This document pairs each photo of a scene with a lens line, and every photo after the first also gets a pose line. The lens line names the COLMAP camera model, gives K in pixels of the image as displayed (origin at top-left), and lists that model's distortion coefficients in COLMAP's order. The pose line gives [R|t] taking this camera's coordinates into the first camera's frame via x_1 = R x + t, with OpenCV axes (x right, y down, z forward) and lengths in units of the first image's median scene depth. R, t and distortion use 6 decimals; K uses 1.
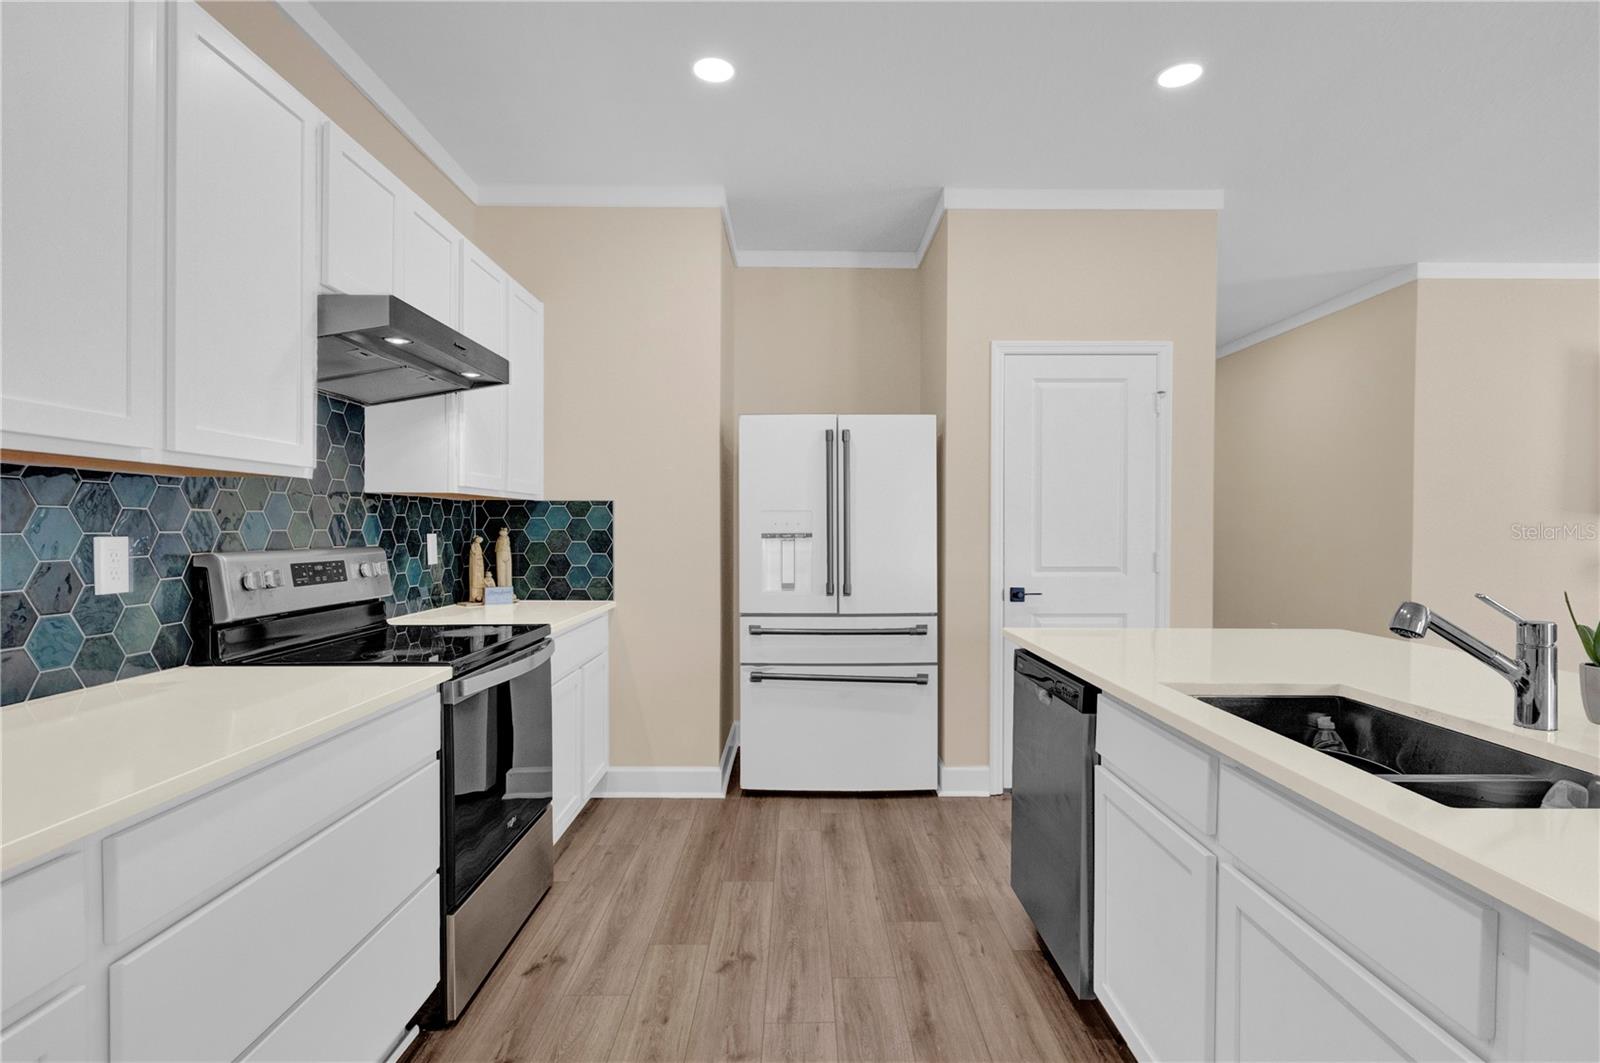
lens RADIAL K [[762.2, 0, 800.0], [0, 762.2, 531.5], [0, 0, 1]] dist [0.003347, 0.000308]
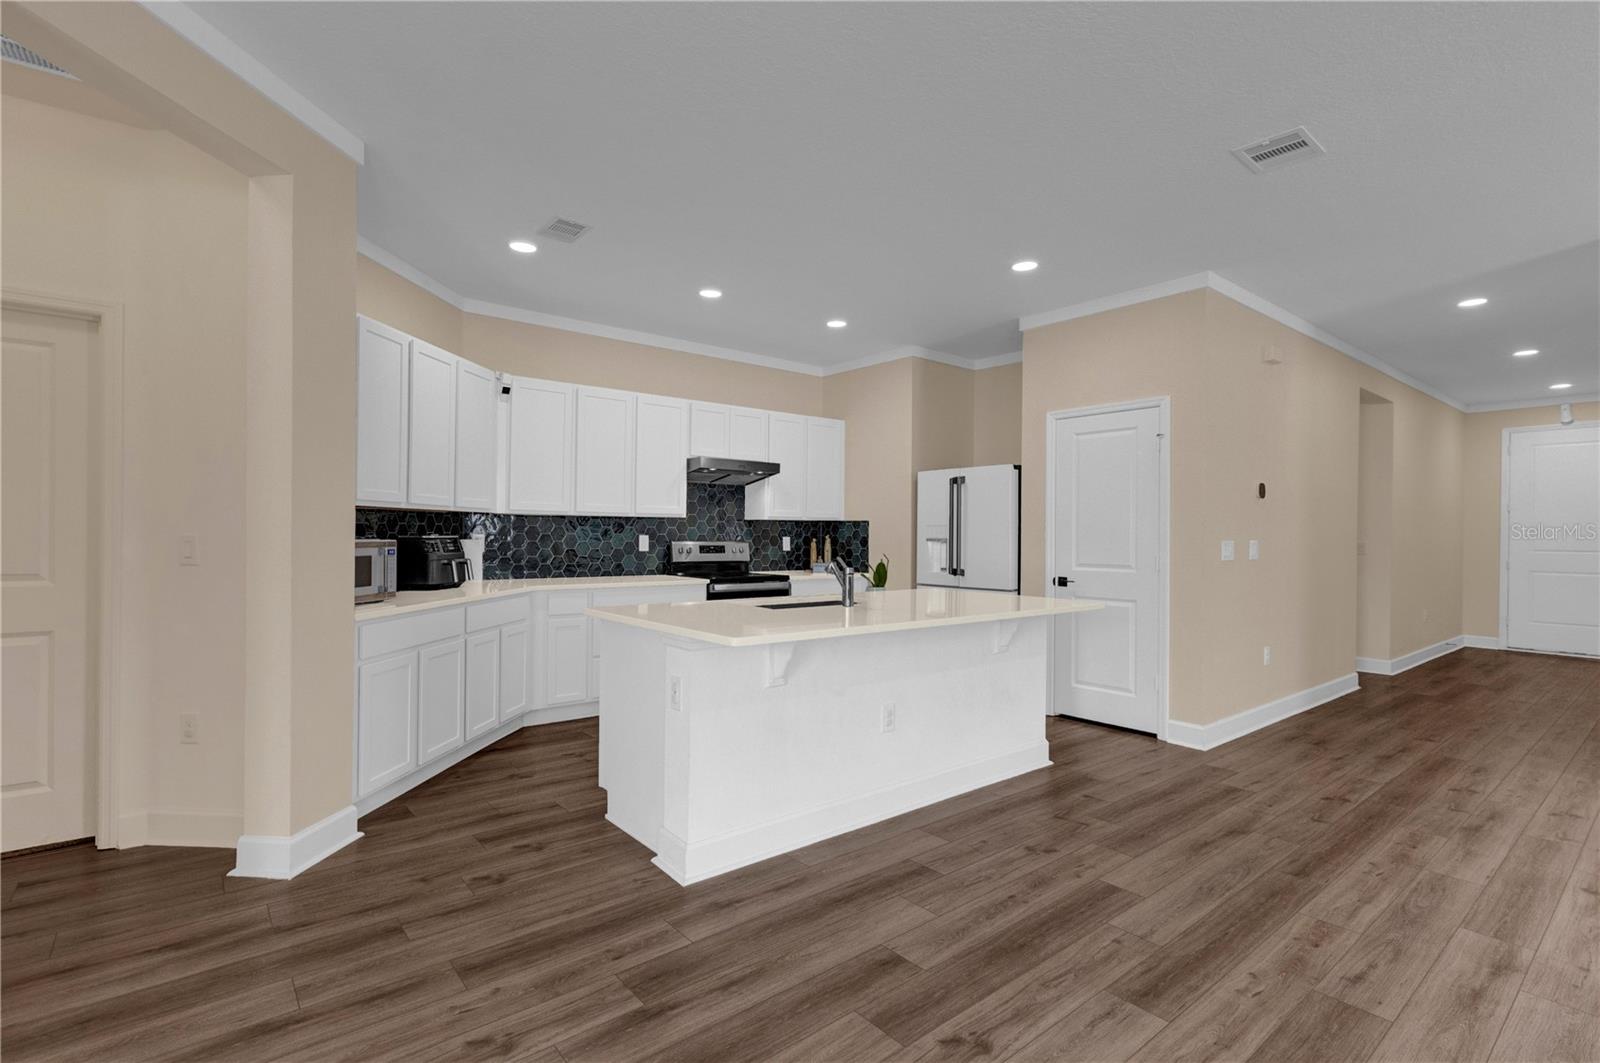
lens RADIAL K [[753.9, 0, 794.1], [0, 753.9, 535.3], [0, 0, 1]] dist [-0.000077, 0.000637]
pose [[0.621231, 0.005227, -0.783610, 1.375609], [-0.012163, 0.999922, -0.002973, 0.005492], [0.783533, 0.011378, 0.621246, -0.386942]]
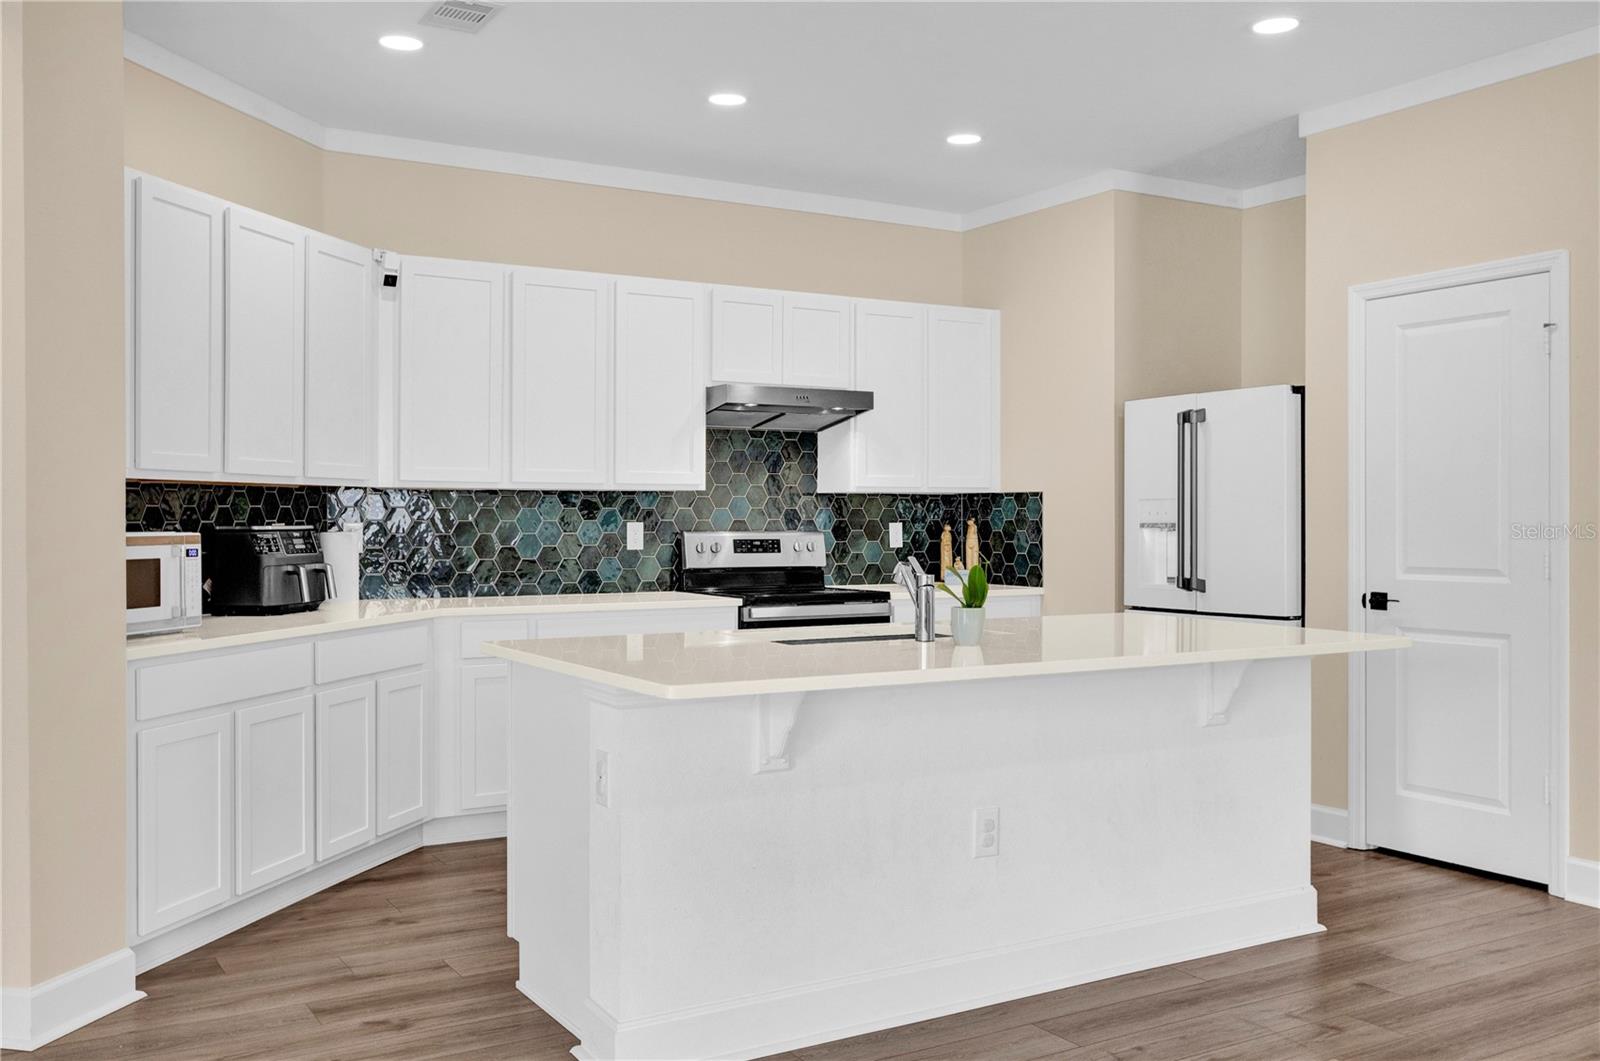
lens RADIAL K [[1428.0, 0, 800.0], [0, 1428.0, 530.5], [0, 0, 1]] dist [-0.003723, -0.010521]
pose [[0.503662, 0.005210, -0.863885, 1.574634], [-0.002972, 0.999986, 0.004298, 0.006728], [0.863896, 0.000403, 0.503670, -0.332372]]
